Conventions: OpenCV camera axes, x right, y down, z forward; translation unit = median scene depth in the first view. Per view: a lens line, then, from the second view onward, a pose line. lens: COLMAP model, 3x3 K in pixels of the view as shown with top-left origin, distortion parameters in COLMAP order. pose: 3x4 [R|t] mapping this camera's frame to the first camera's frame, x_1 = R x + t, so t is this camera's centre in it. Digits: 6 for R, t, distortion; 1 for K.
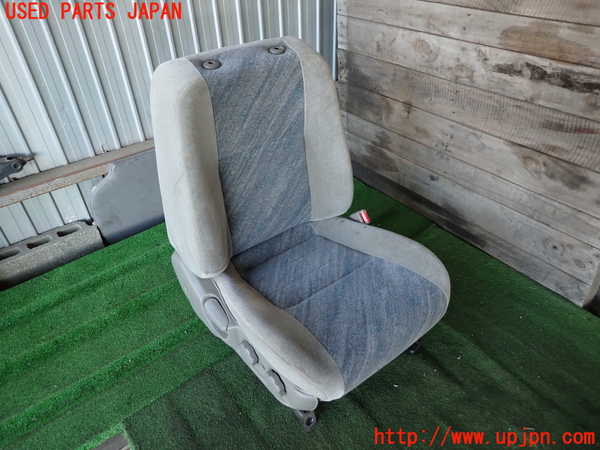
lens RADIAL K [[443.1, 0, 300.2], [0, 443.1, 224.4], [0, 0, 1]] dist [0.012868, -0.008385]
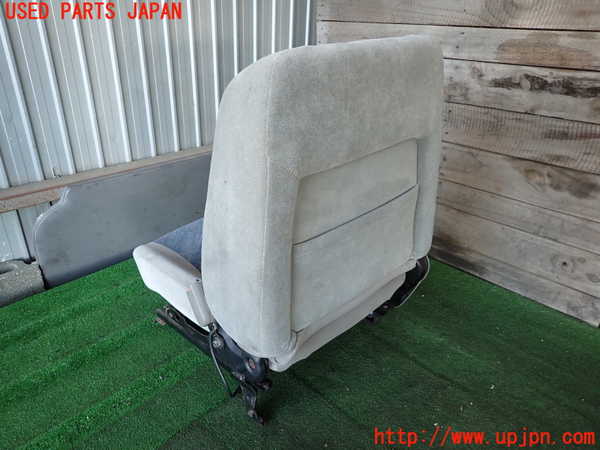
lens RADIAL K [[443.1, 0, 300.7], [0, 443.1, 224.3], [0, 0, 1]] dist [0.012868, -0.008385]
pose [[0.986902, -0.004069, 0.161269, -0.143122], [0.033828, 0.982676, -0.182220, 0.123957], [-0.157733, 0.185289, 0.969942, 0.144213]]
